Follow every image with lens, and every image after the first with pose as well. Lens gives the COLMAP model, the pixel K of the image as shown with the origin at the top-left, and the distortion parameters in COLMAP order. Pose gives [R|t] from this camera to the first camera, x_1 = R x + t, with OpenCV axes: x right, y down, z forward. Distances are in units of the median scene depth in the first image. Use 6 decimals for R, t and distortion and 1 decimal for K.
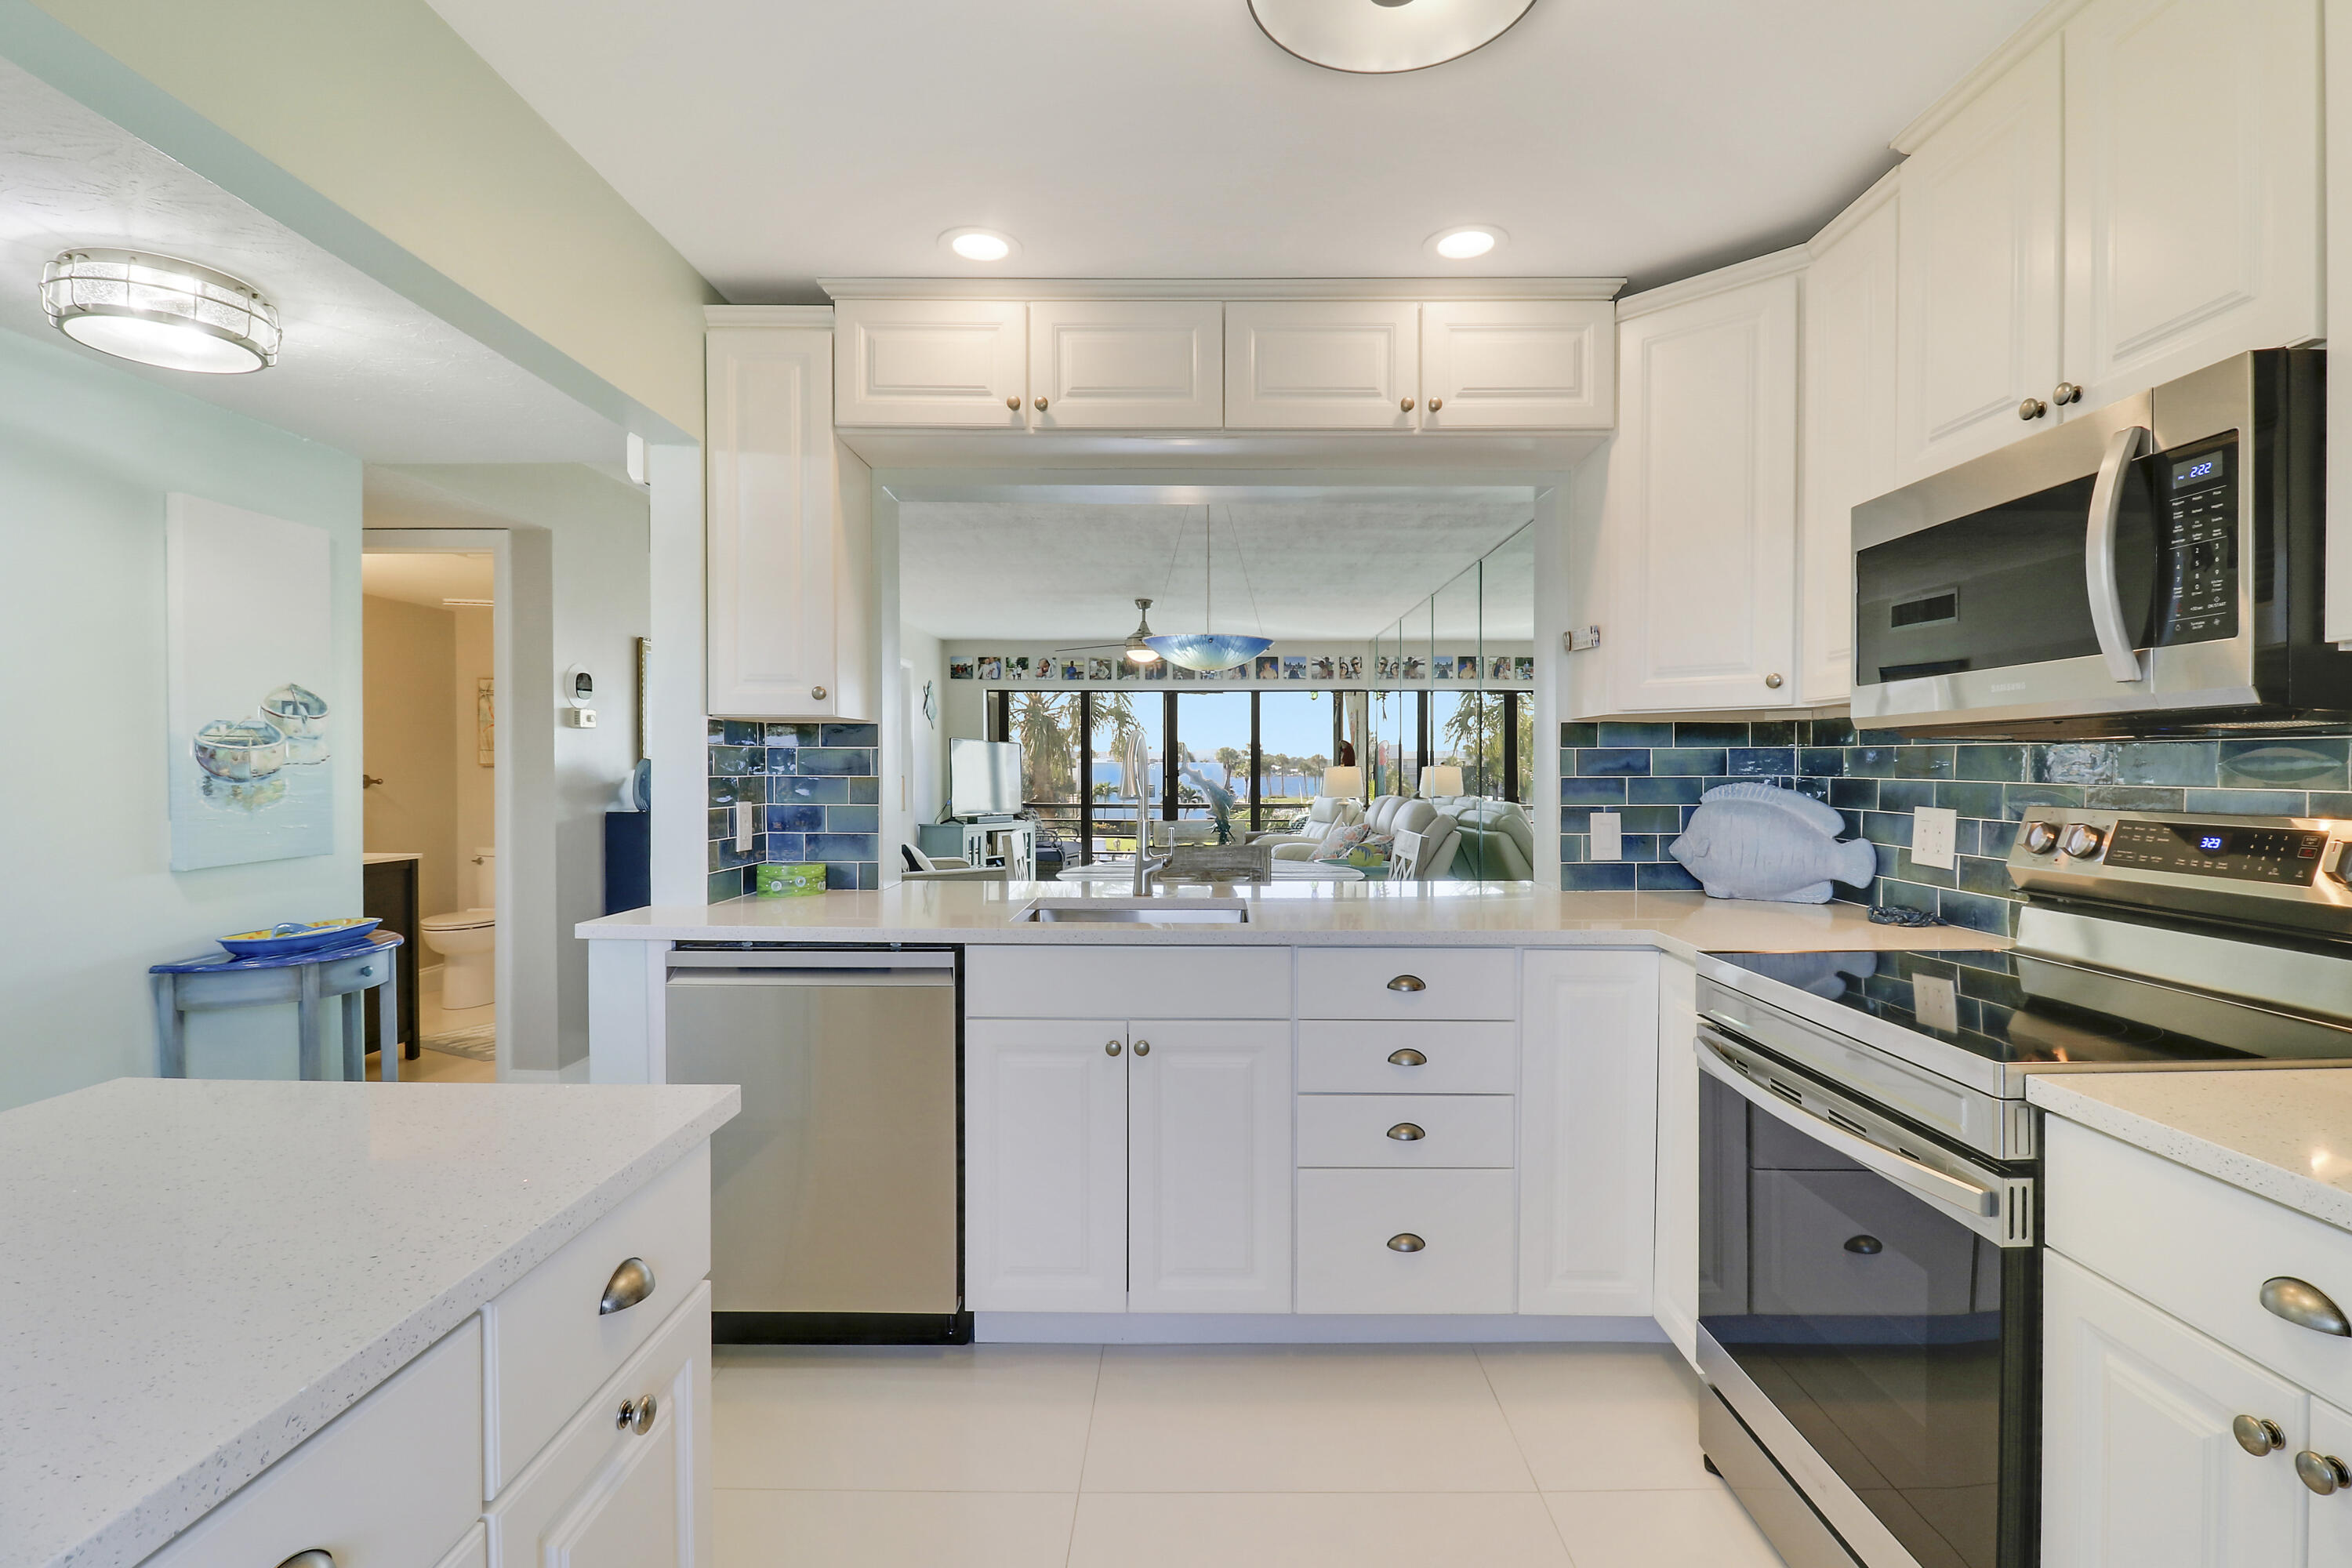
lens RADIAL K [[1105.2, 0, 1168.1], [0, 1105.2, 783.8], [0, 0, 1]] dist [-0.004992, -0.008863]
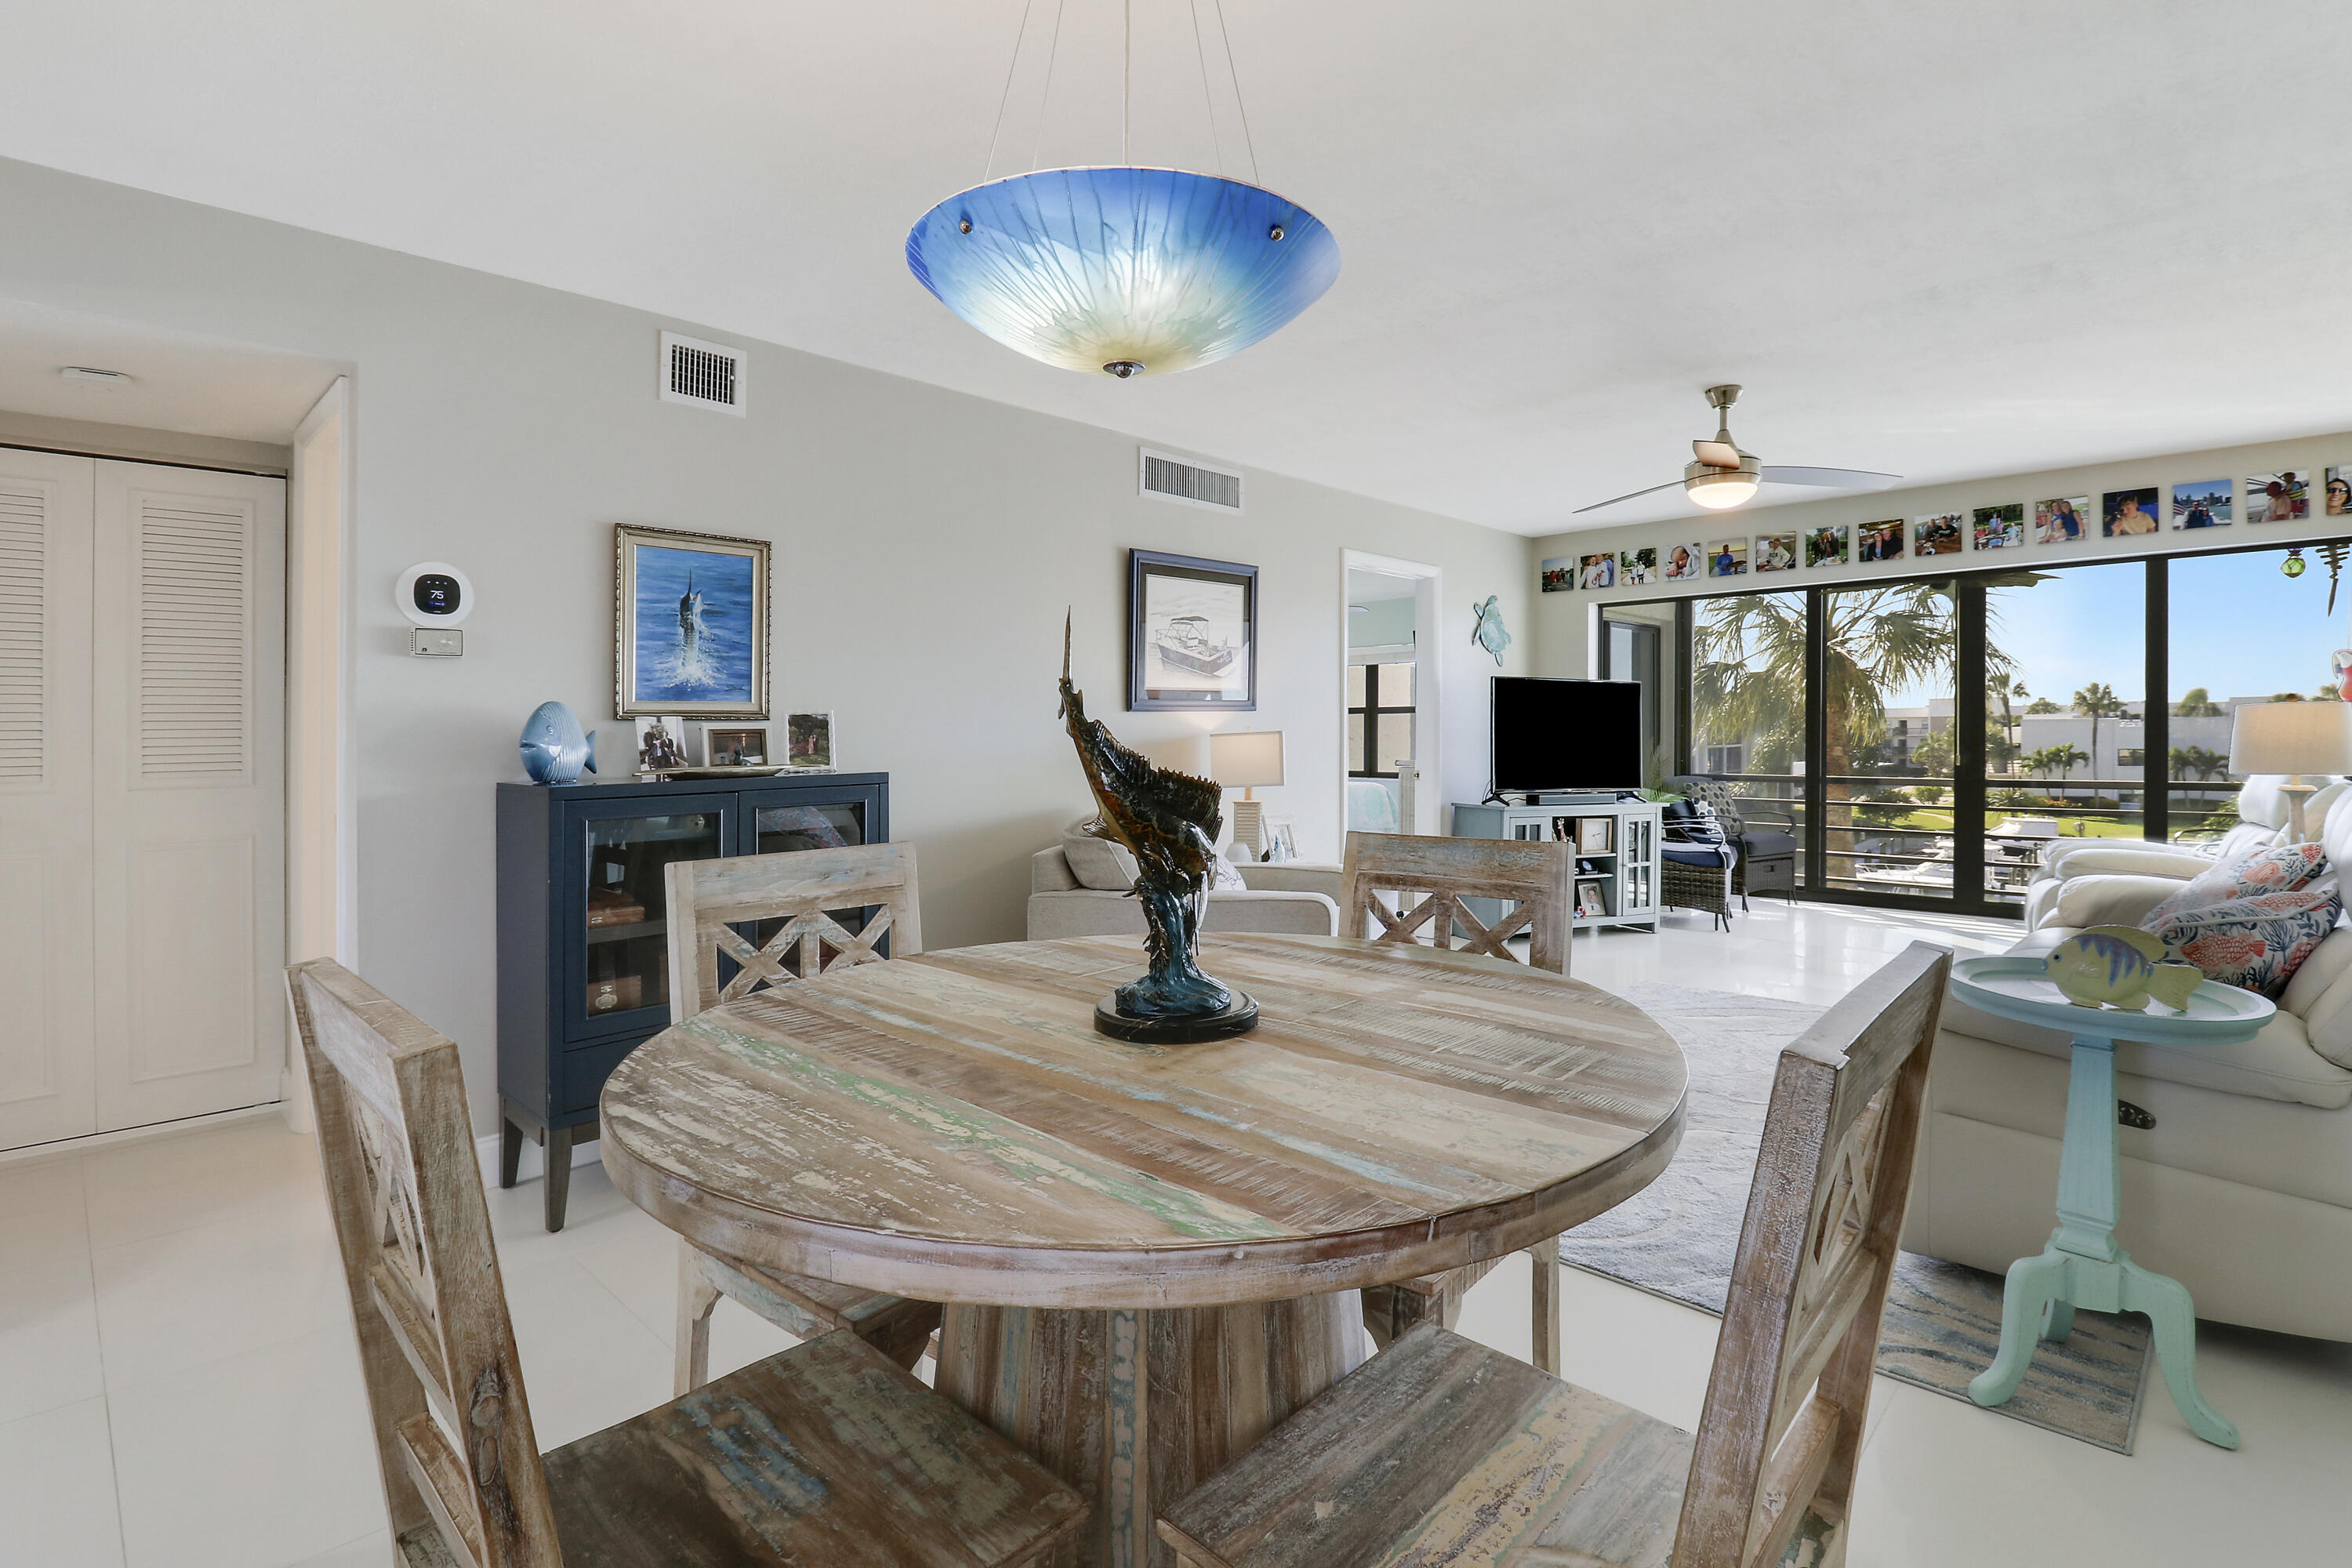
lens RADIAL K [[1105.2, 0, 1186.7], [0, 1105.2, 749.9], [0, 0, 1]] dist [-0.004992, -0.008863]
pose [[0.738328, 0.003033, -0.674435, 0.410111], [-0.000347, 0.999991, 0.004118, 0.006008], [0.674442, -0.002806, 0.738323, 1.275712]]
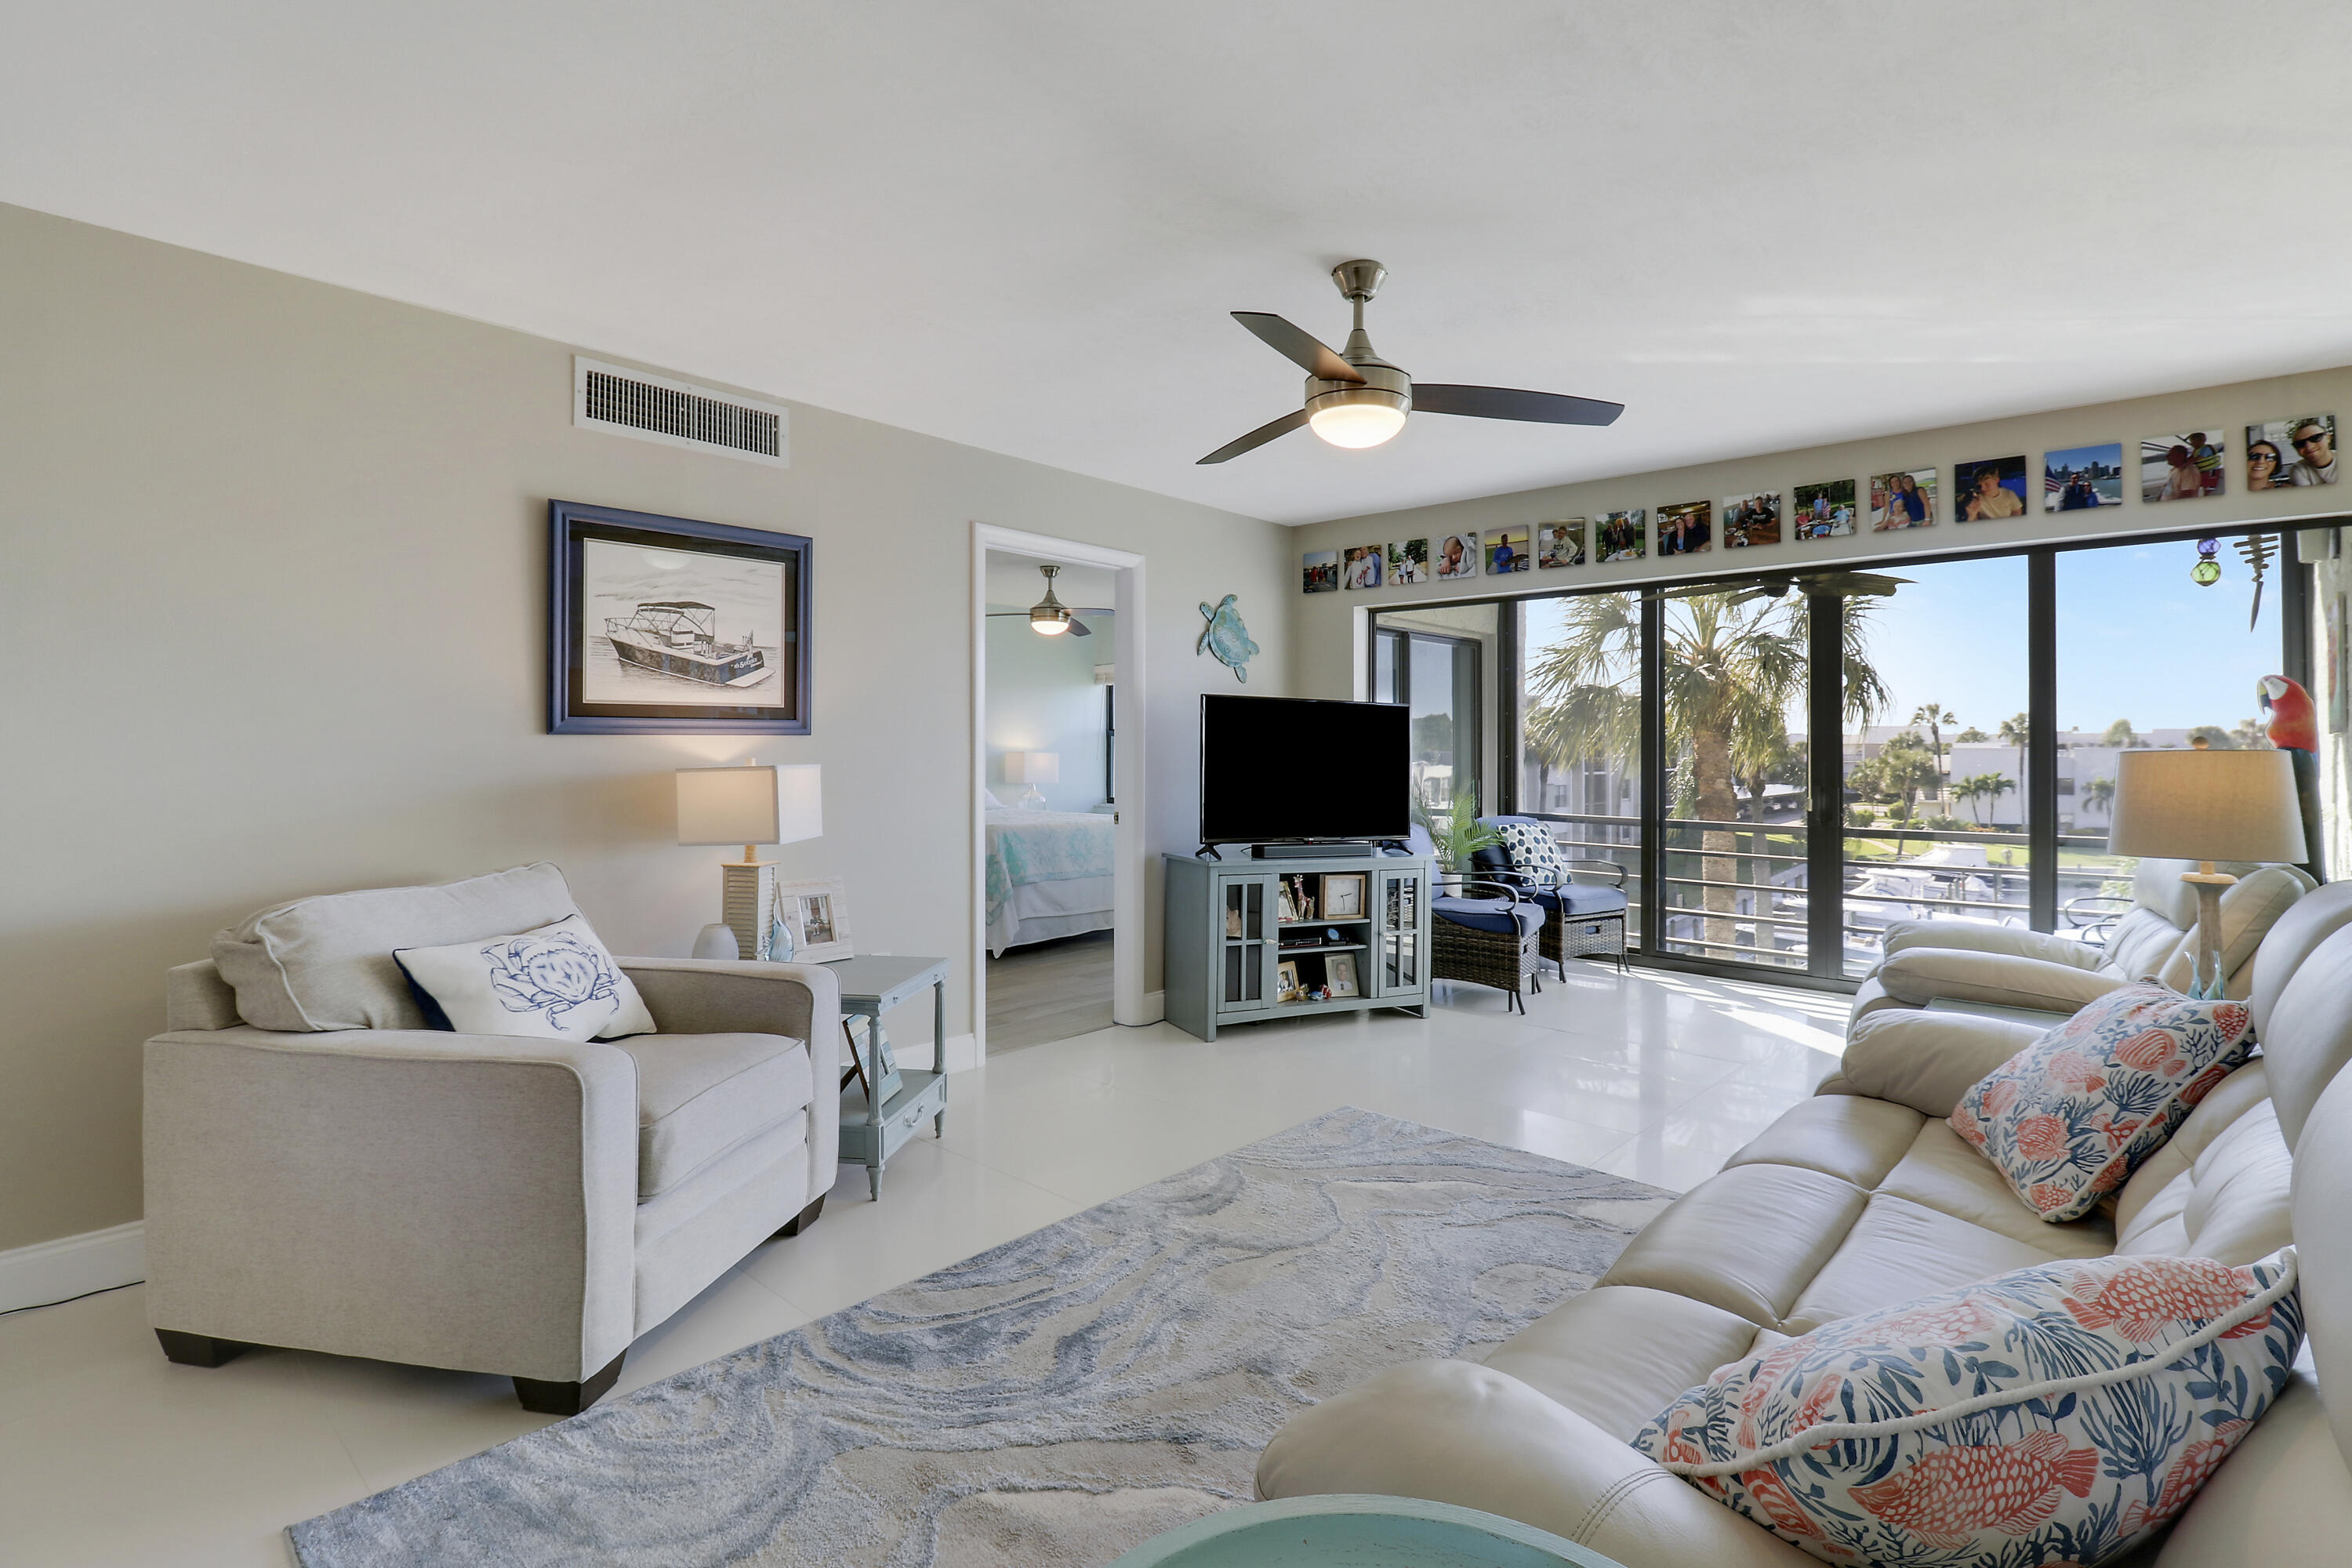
lens RADIAL K [[1105.2, 0, 1165.8], [0, 1105.2, 737.9], [0, 0, 1]] dist [-0.004992, -0.008863]
pose [[0.757379, -0.000810, -0.652975, 0.456374], [-0.016588, 0.999653, -0.020481, -0.030000], [0.652765, 0.026343, 0.757103, 2.011454]]
